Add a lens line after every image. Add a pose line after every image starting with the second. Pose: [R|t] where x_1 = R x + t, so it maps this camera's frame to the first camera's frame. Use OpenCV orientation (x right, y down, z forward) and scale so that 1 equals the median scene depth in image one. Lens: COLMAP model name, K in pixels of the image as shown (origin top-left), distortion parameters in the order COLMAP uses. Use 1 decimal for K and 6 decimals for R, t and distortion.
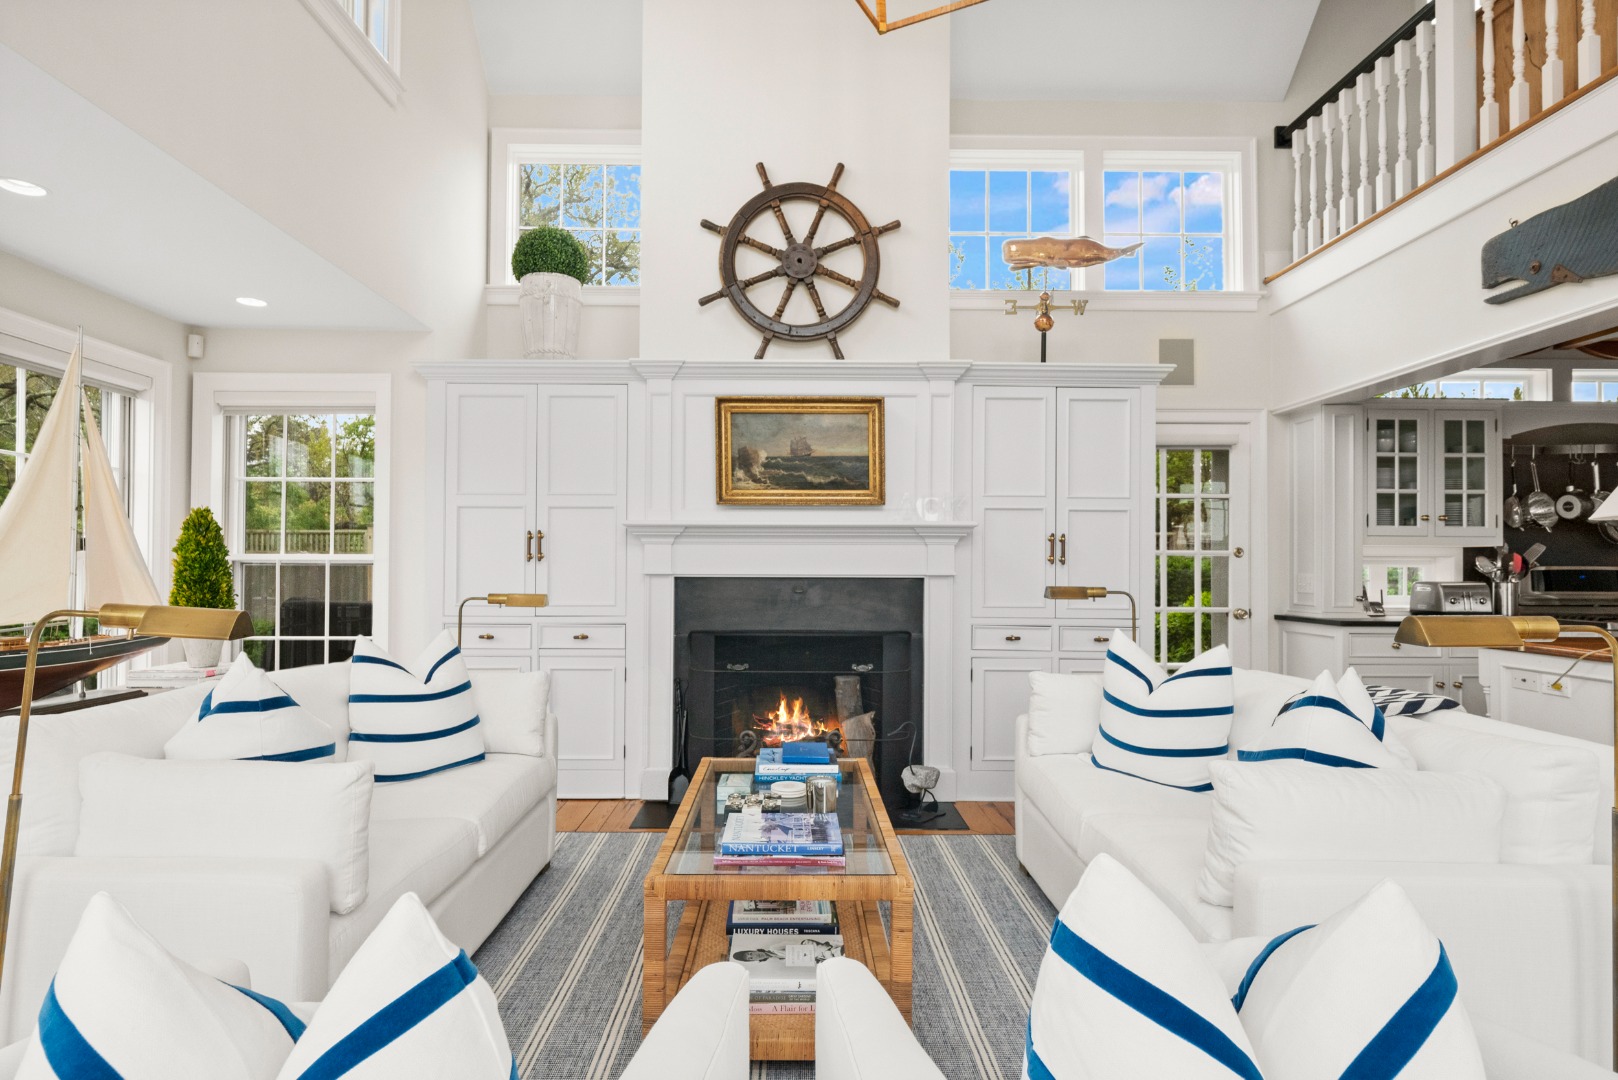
lens RADIAL K [[869.3, 0, 793.5], [0, 869.3, 558.5], [0, 0, 1]] dist [-0.001431, 0.000152]
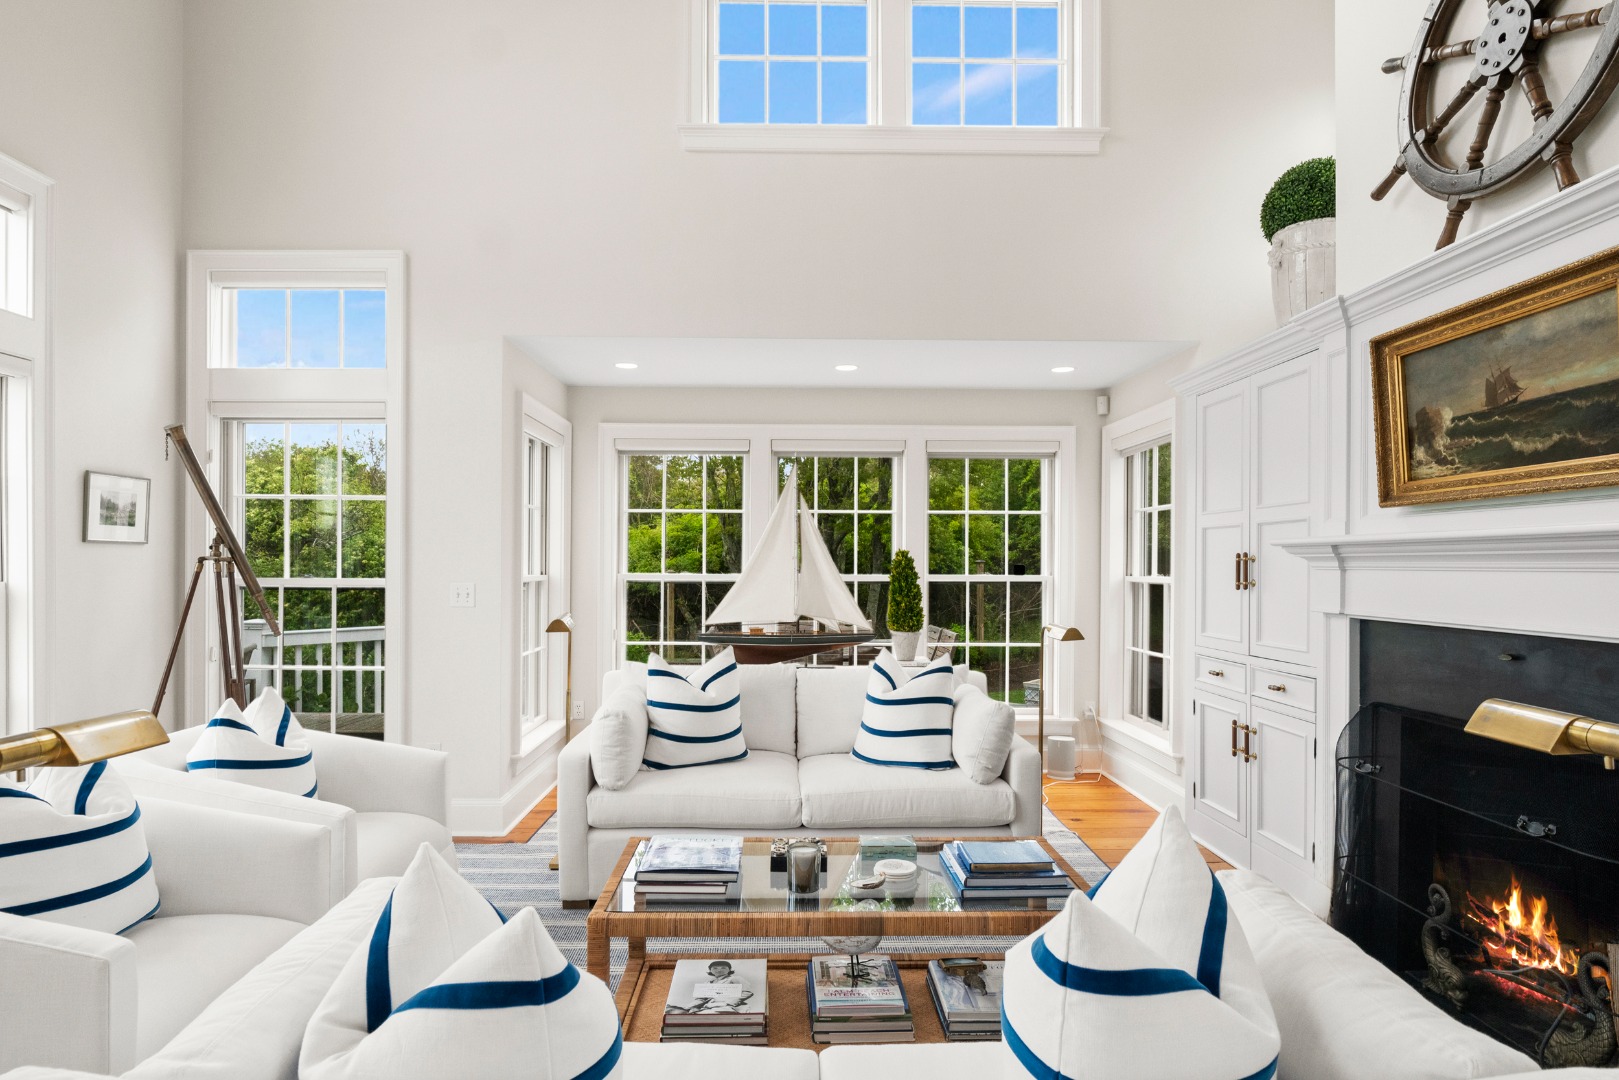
lens RADIAL K [[869.8, 0, 794.0], [0, 869.8, 558.5], [0, 0, 1]] dist [-0.001431, 0.000152]
pose [[0.012393, -0.008352, -0.999888, 0.533679], [0.000181, 0.999965, -0.008350, -0.019694], [0.999923, -0.000078, 0.012394, 0.559683]]
